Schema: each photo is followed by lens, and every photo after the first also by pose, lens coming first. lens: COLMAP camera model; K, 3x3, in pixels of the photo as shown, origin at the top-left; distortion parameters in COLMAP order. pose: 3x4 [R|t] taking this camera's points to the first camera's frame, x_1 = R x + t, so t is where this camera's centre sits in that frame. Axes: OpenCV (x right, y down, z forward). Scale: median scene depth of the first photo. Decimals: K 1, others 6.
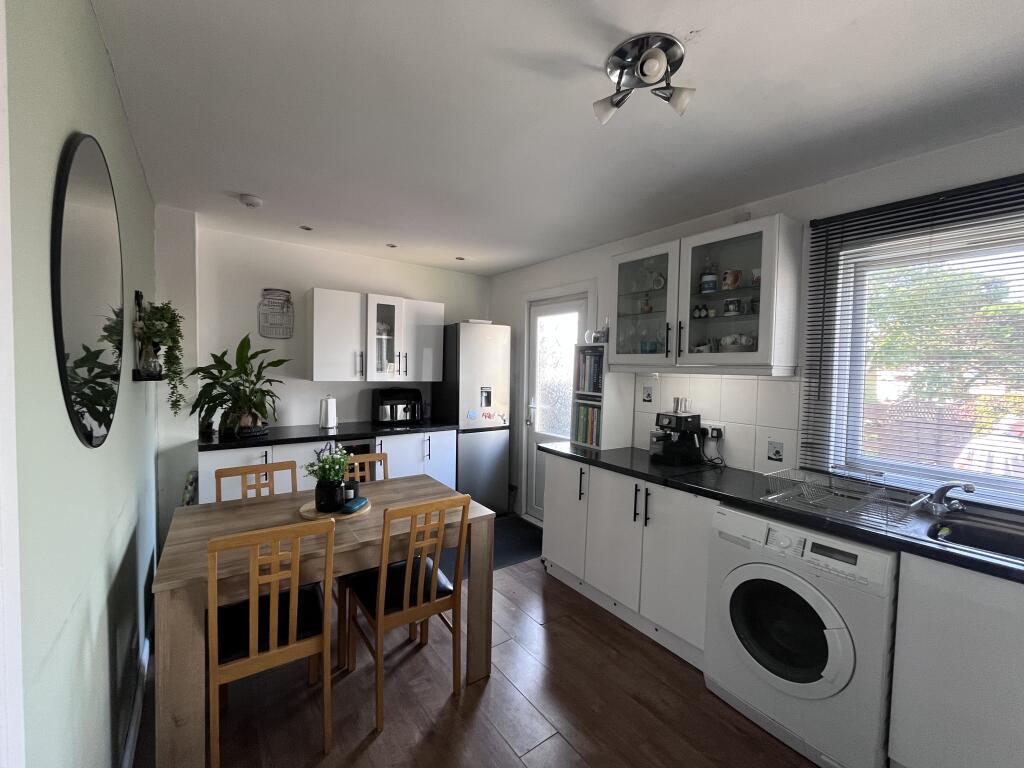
lens RADIAL K [[428.8, 0, 512.0], [0, 428.8, 384.0], [0, 0, 1]] dist [0.062958, 0.000048]
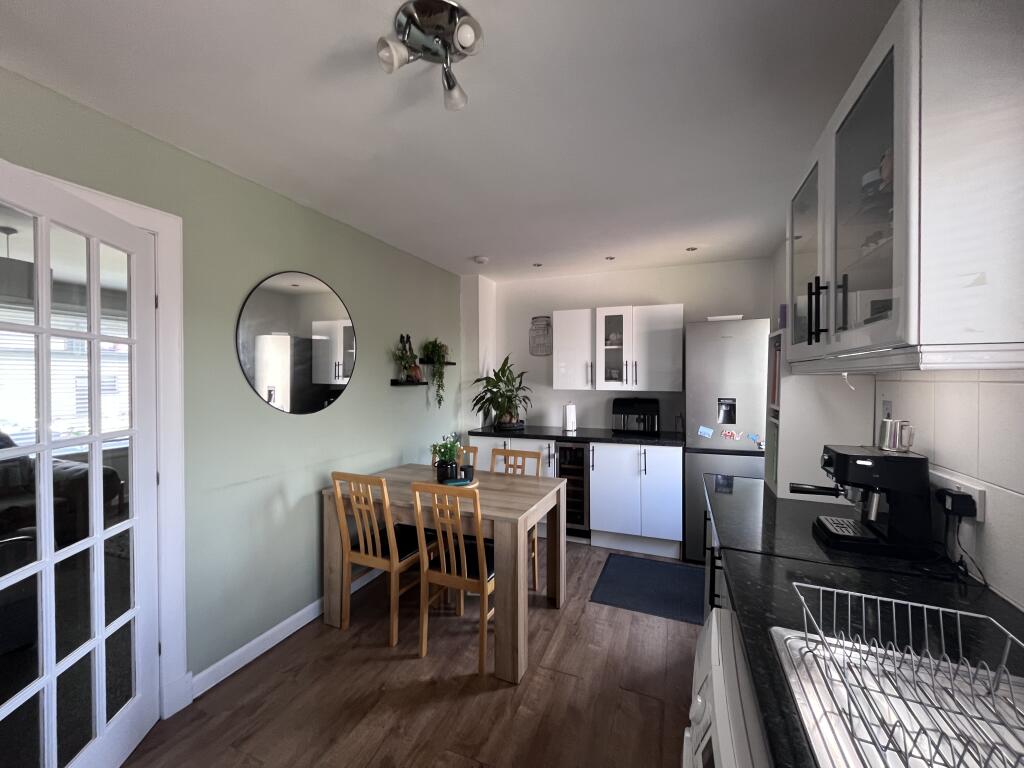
lens RADIAL K [[419.5, 0, 512.0], [0, 419.5, 384.0], [0, 0, 1]] dist [-0.003799, 0.000099]
pose [[0.522495, -0.009780, -0.852586, 0.438772], [-0.023746, 0.999379, -0.026016, 0.010844], [0.852312, 0.033839, 0.521939, 0.289129]]
